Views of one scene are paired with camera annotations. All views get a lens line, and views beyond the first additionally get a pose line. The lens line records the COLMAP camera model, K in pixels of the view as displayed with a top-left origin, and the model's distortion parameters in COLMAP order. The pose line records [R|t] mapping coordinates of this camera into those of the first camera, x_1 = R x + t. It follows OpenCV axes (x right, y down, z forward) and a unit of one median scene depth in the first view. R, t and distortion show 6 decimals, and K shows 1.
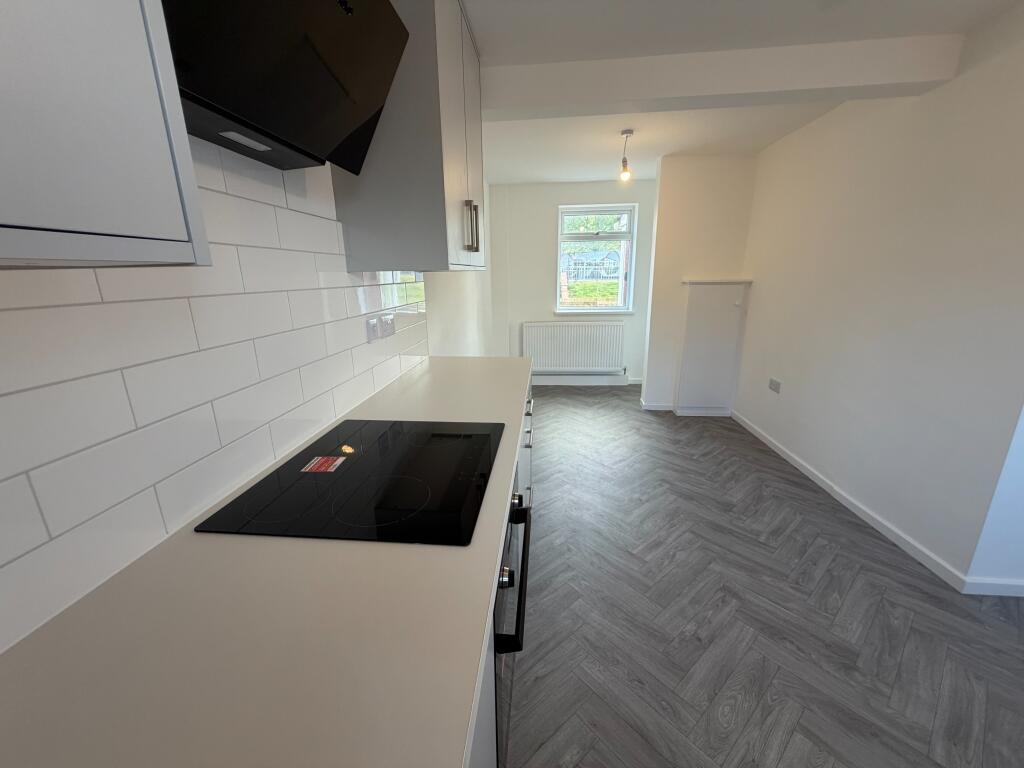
lens RADIAL K [[407.9, 0, 508.2], [0, 407.9, 384.8], [0, 0, 1]] dist [-0.000898, 0.000579]
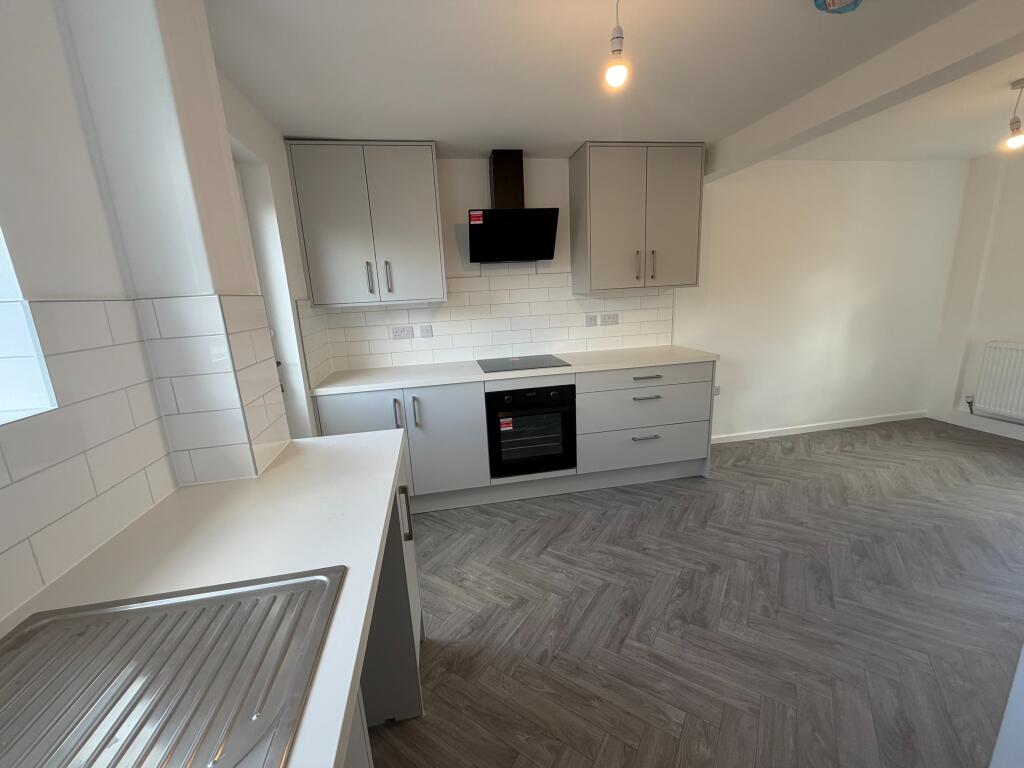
lens RADIAL K [[407.9, 0, 508.9], [0, 407.9, 383.8], [0, 0, 1]] dist [-0.000898, 0.000579]
pose [[0.275753, 0.211425, -0.937688, 1.128887], [-0.207681, 0.965574, 0.156638, -0.045079], [0.938525, 0.151546, 0.310169, 0.017562]]
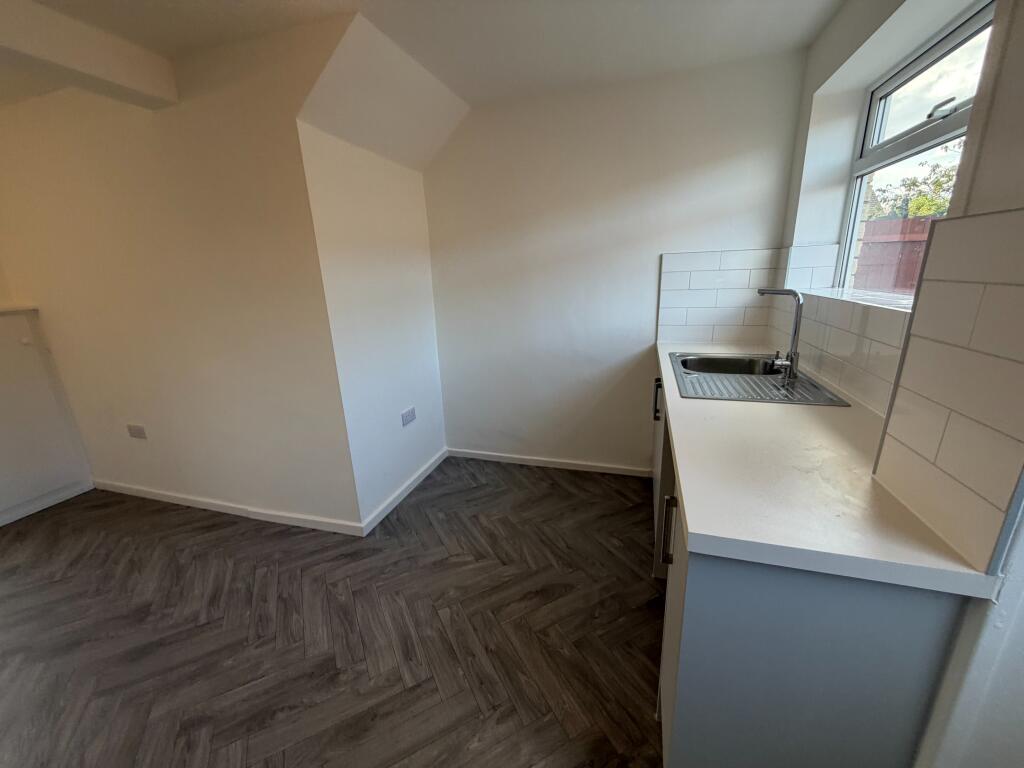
lens RADIAL K [[407.9, 0, 506.8], [0, 407.9, 383.9], [0, 0, 1]] dist [-0.000898, 0.000579]
pose [[0.215269, -0.258606, 0.941691, 0.106793], [0.291617, 0.937324, 0.190743, -0.041206], [-0.931997, 0.233552, 0.277190, 0.096588]]
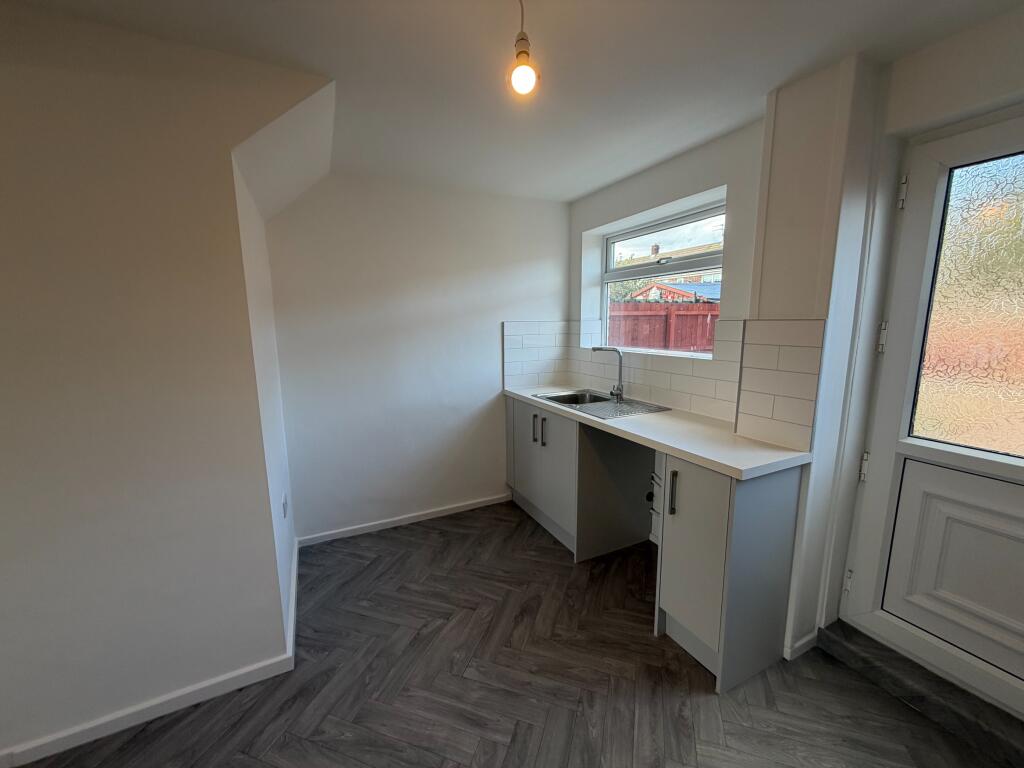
lens RADIAL K [[407.9, 0, 507.2], [0, 407.9, 384.2], [0, 0, 1]] dist [-0.000898, 0.000579]
pose [[-0.517240, -0.113962, 0.848219, 0.076411], [0.241310, 0.931463, 0.272296, -0.219851], [-0.821117, 0.345526, -0.454290, 0.642822]]
